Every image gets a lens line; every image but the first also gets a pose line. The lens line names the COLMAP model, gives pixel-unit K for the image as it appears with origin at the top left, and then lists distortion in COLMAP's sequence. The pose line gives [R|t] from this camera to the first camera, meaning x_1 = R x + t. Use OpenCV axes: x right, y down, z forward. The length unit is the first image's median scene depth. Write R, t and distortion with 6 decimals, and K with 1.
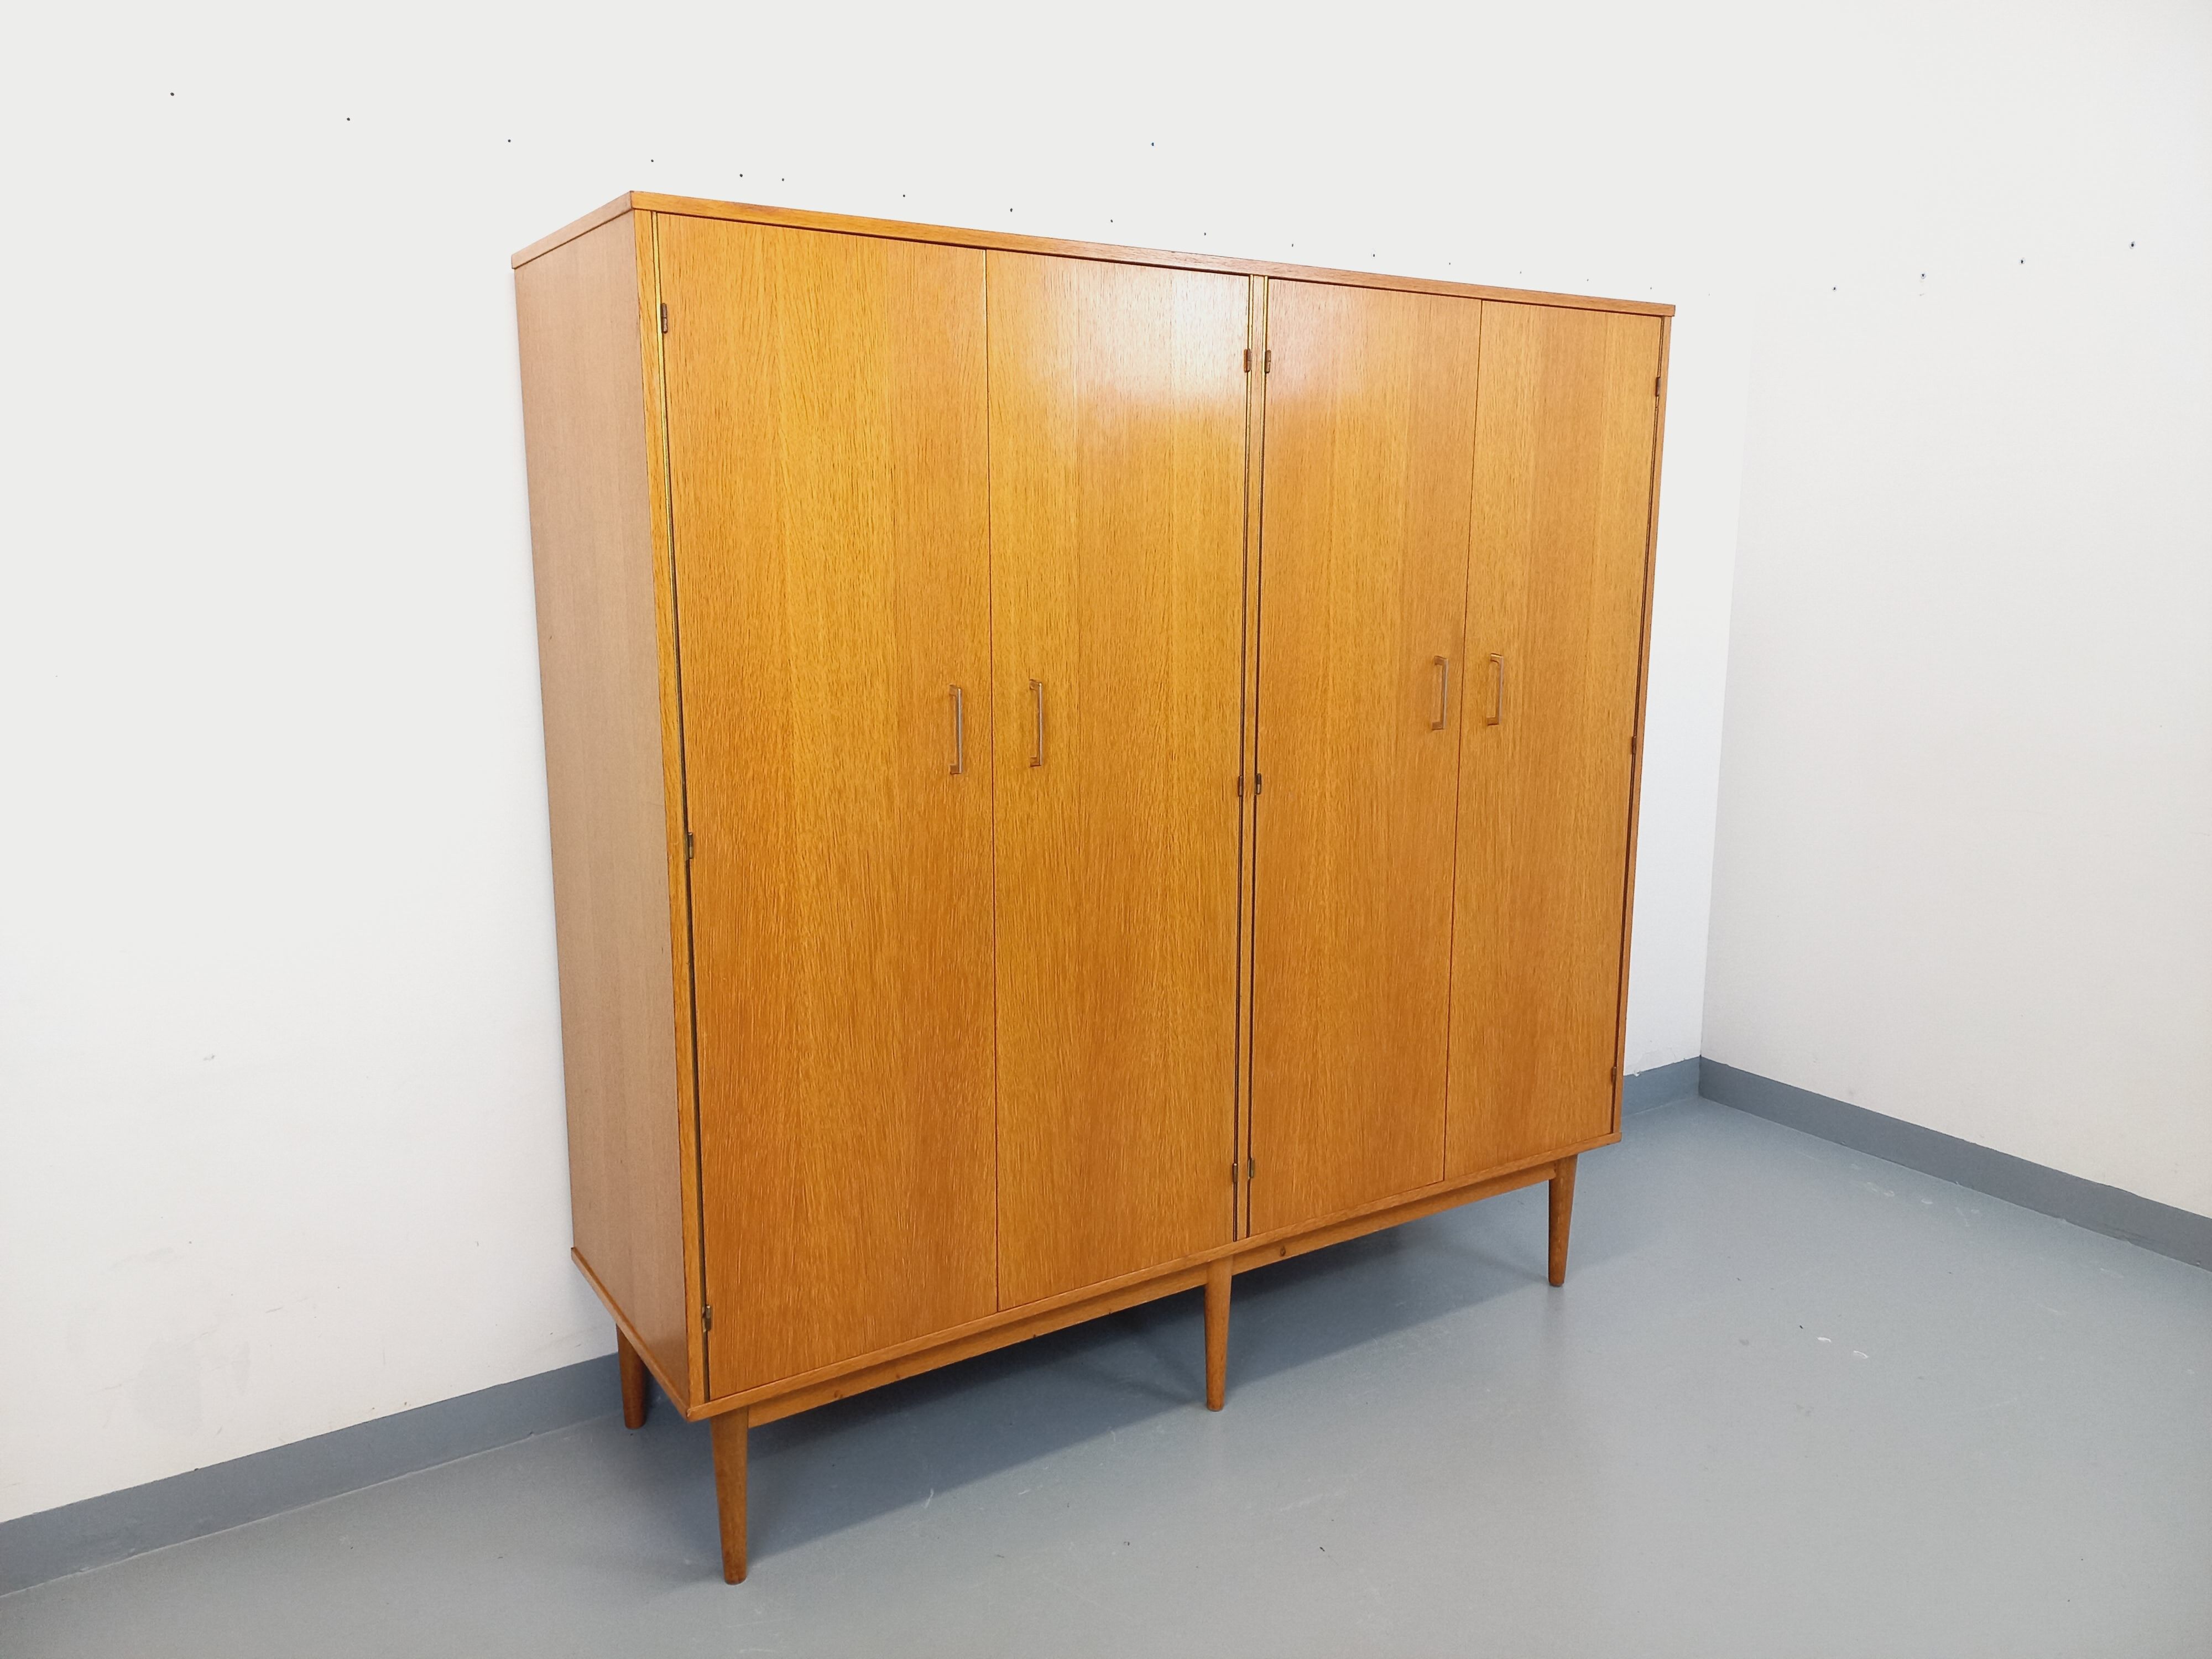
lens RADIAL K [[1632.0, 0, 1109.0], [0, 1632.0, 829.3], [0, 0, 1]] dist [0.067044, -0.025155]
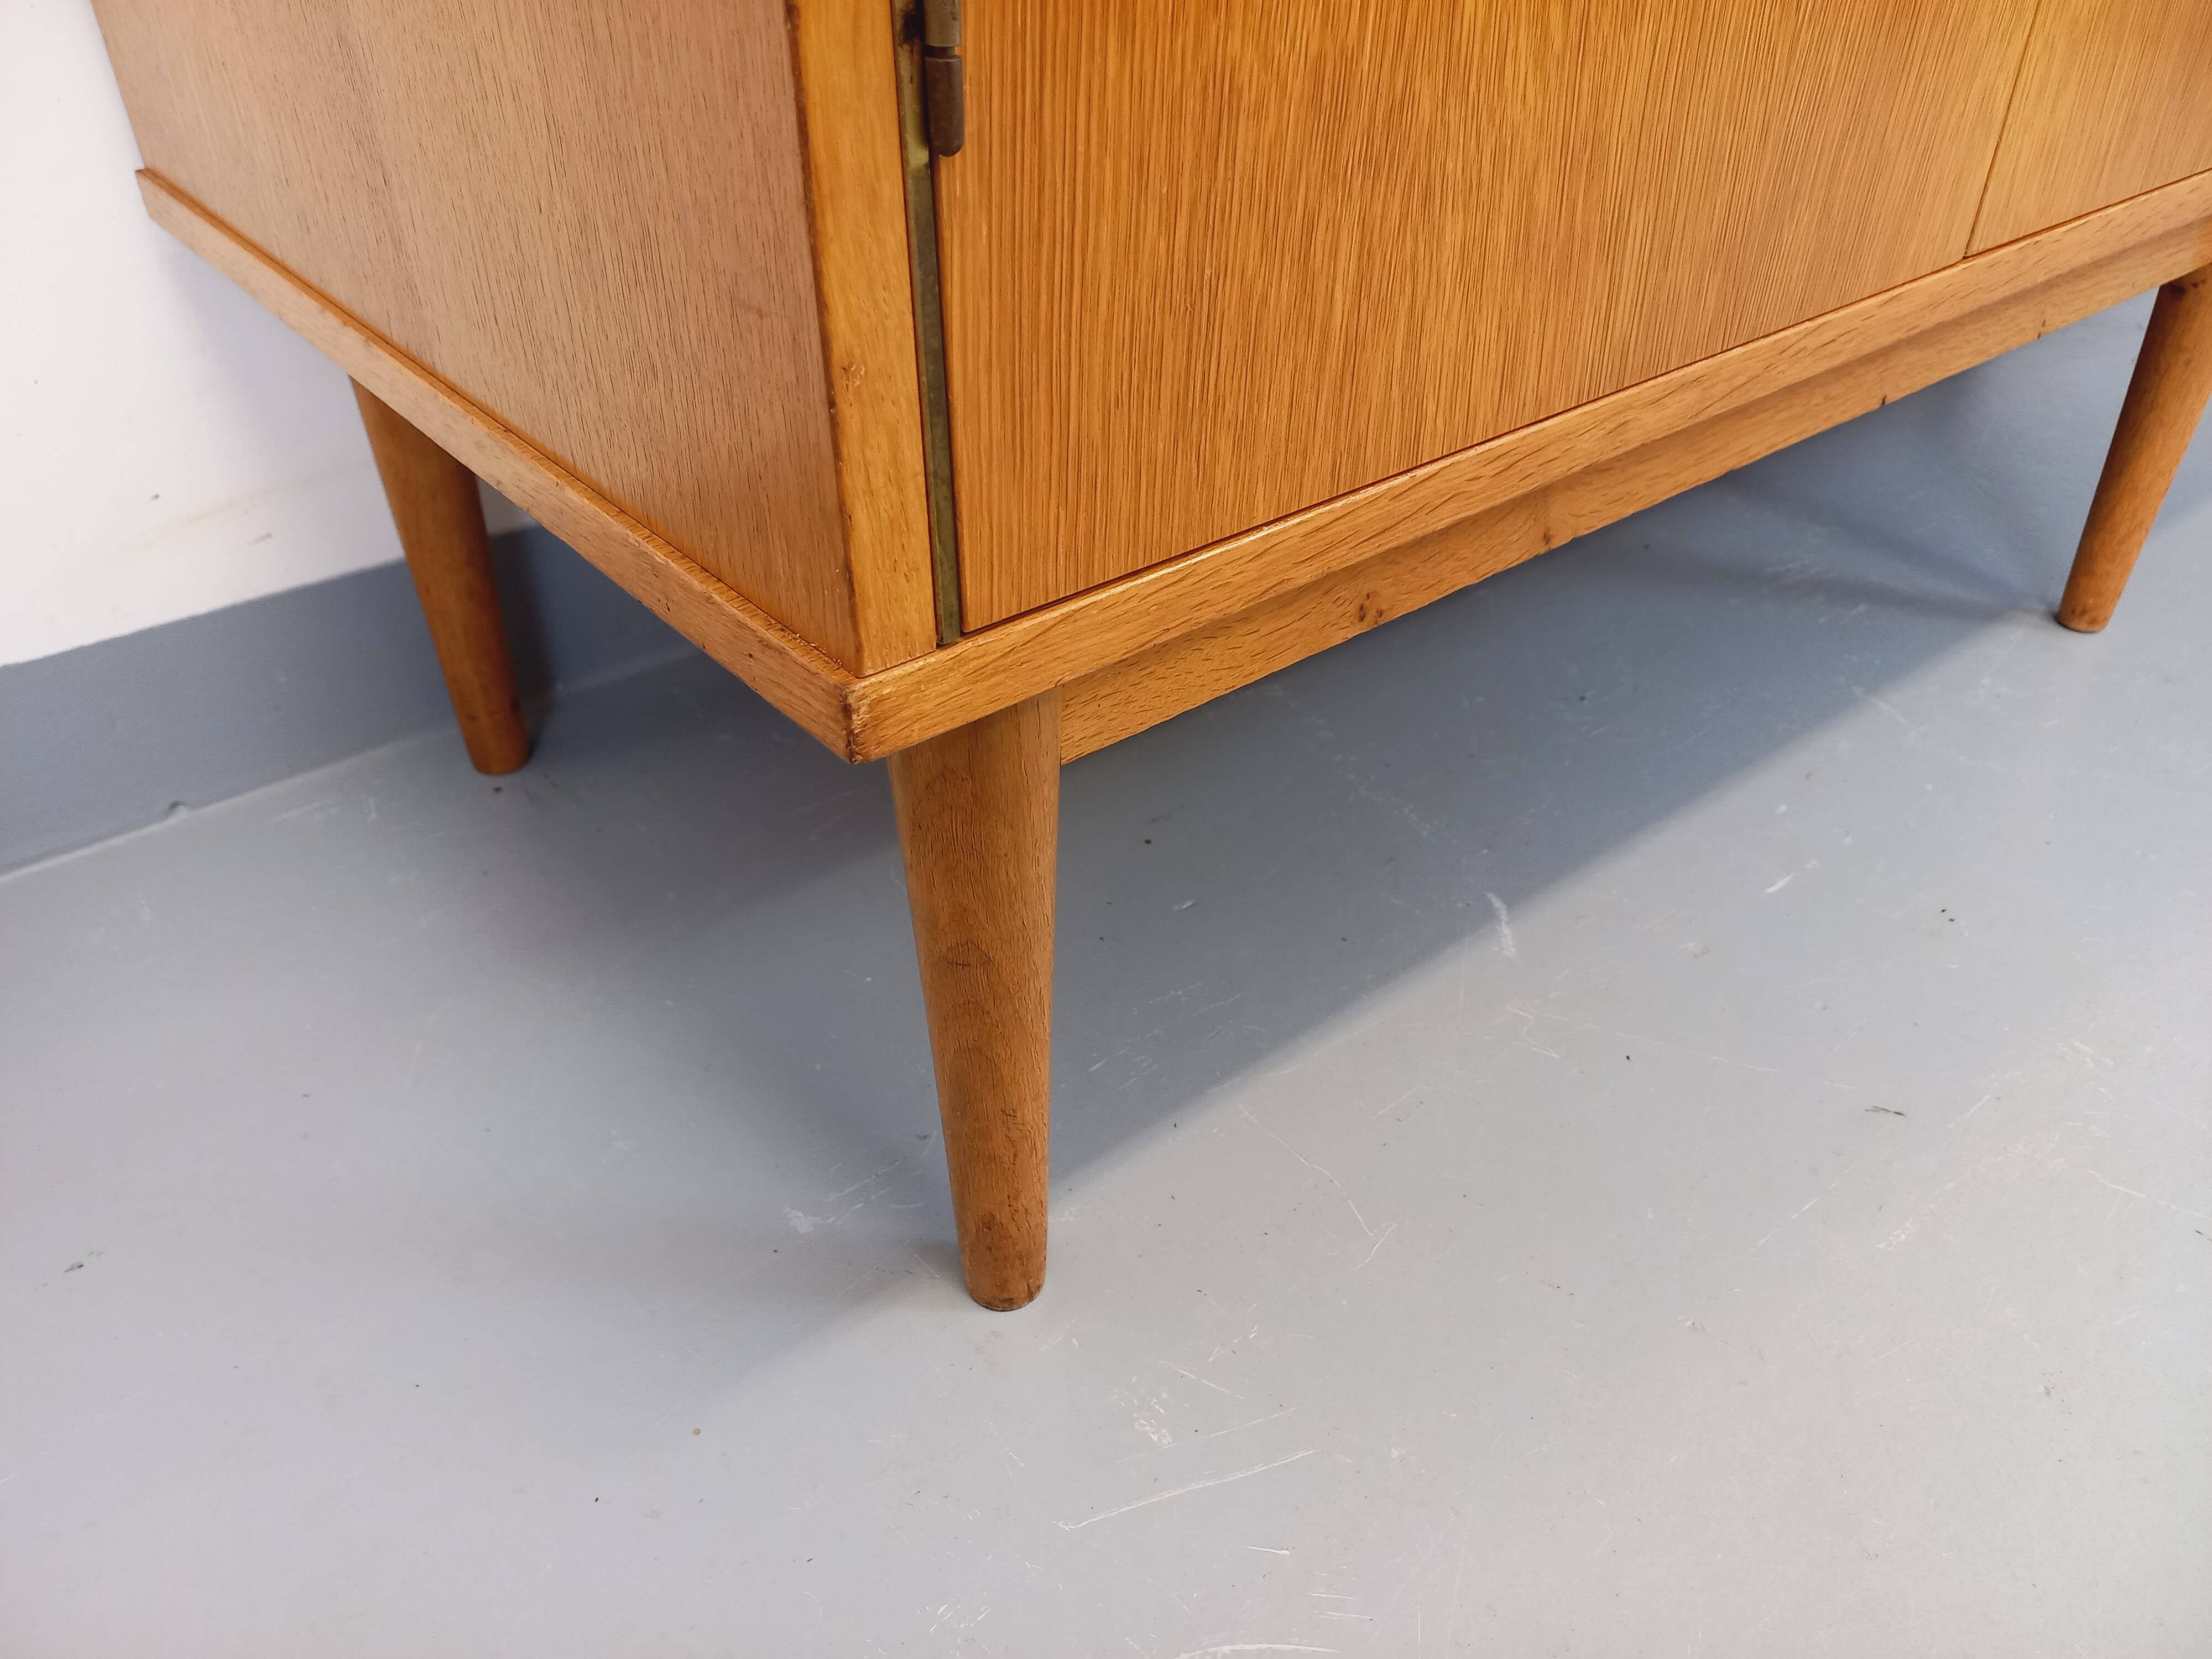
lens RADIAL K [[1629.4, 0, 1103.8], [0, 1629.4, 831.0], [0, 0, 1]] dist [0.066034, -0.020605]
pose [[0.993499, -0.069470, 0.090185, -0.217178], [0.026901, 0.913045, 0.406971, 0.264757], [-0.110615, -0.401899, 0.908978, 0.748073]]
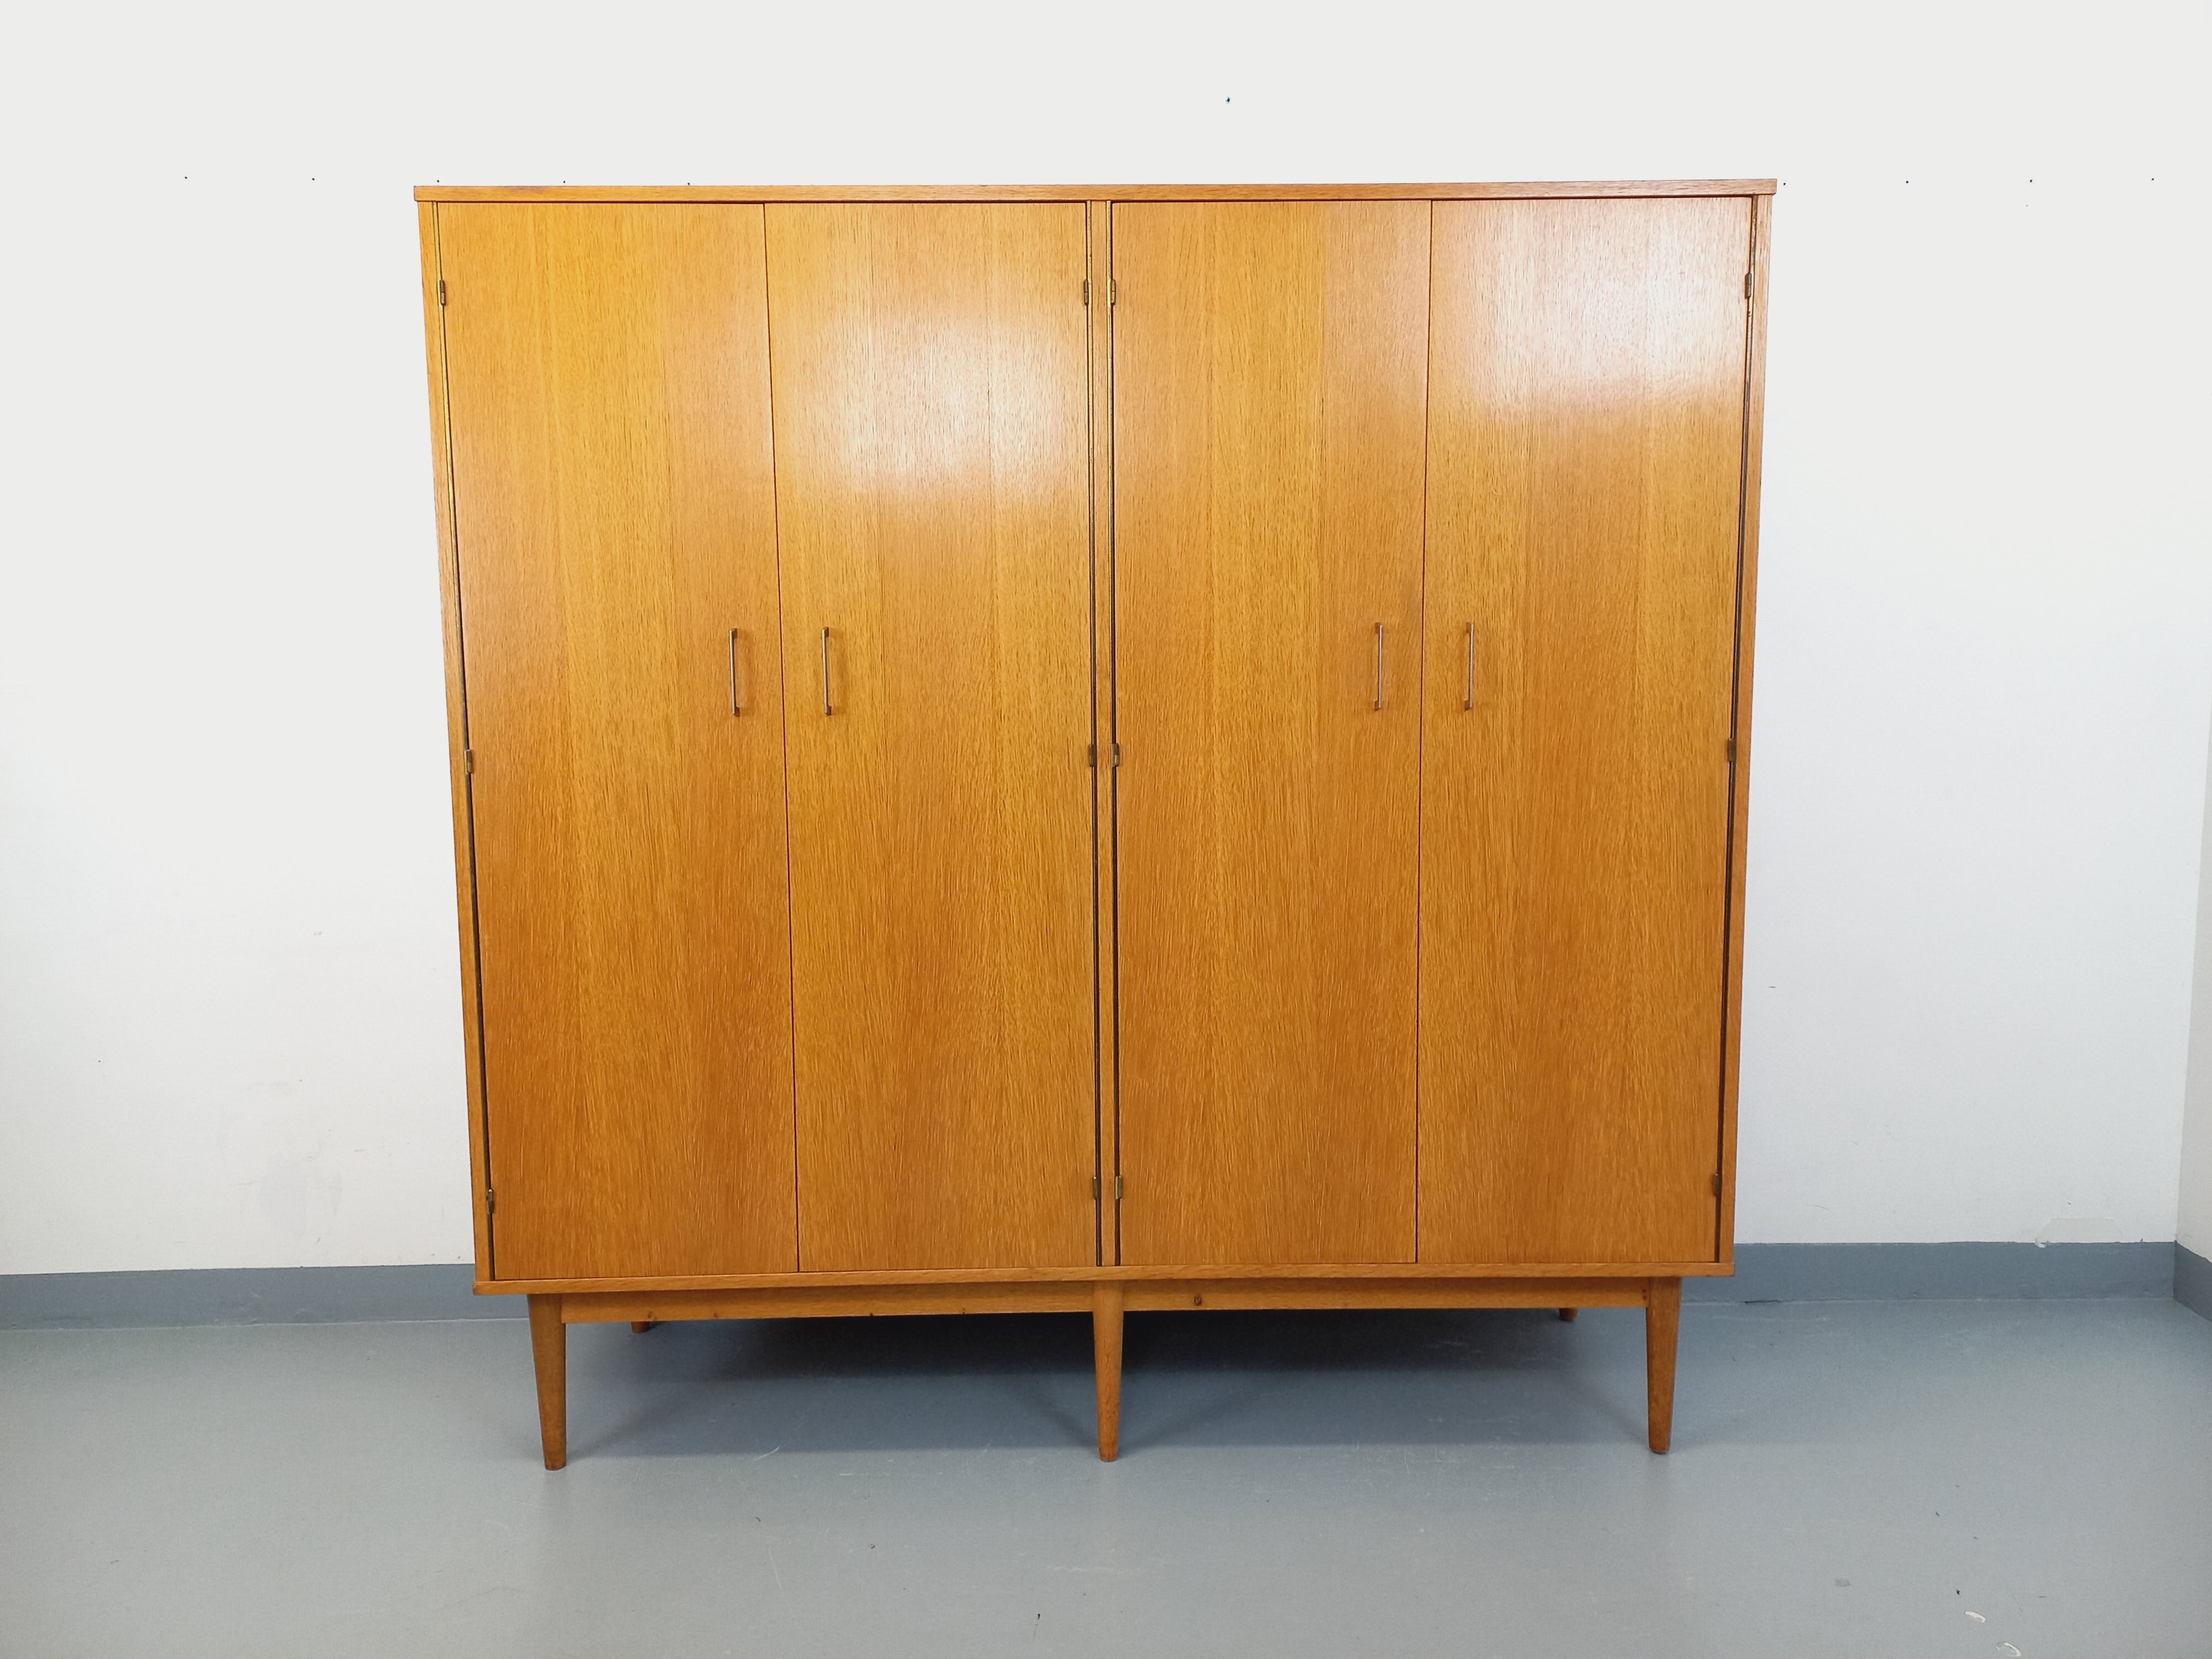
lens RADIAL K [[1632.0, 0, 1108.1], [0, 1632.0, 817.9], [0, 0, 1]] dist [0.067044, -0.025155]
pose [[0.845003, 0.052634, -0.532164, 0.590447], [-0.088796, 0.995140, -0.042571, 0.047740], [0.527337, 0.083227, 0.845570, 0.237760]]
